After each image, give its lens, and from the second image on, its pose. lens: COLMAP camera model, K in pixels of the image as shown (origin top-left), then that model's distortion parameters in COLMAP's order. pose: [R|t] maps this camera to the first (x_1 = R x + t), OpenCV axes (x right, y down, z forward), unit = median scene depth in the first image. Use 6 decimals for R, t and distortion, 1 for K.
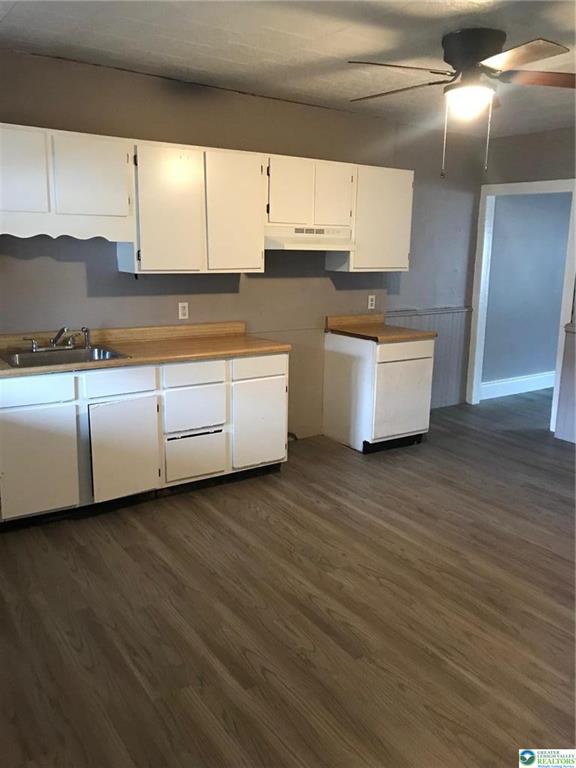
lens RADIAL K [[638.5, 0, 288.3], [0, 638.5, 375.6], [0, 0, 1]] dist [0.054746, -0.067158]
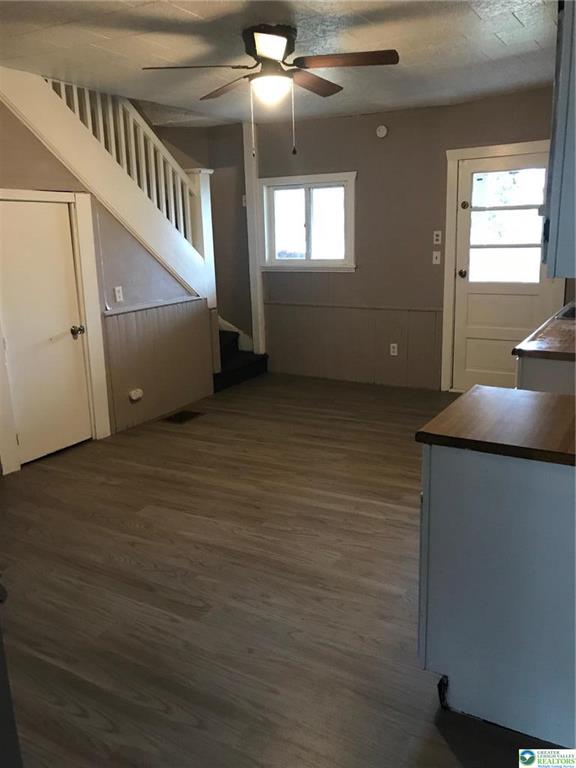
lens RADIAL K [[638.5, 0, 288.3], [0, 638.5, 375.6], [0, 0, 1]] dist [0.054746, -0.067158]
pose [[-0.907454, 0.094727, -0.409335, 0.693246], [-0.079760, 0.917697, 0.389192, -0.366242], [0.412512, 0.385822, -0.825212, 1.928351]]
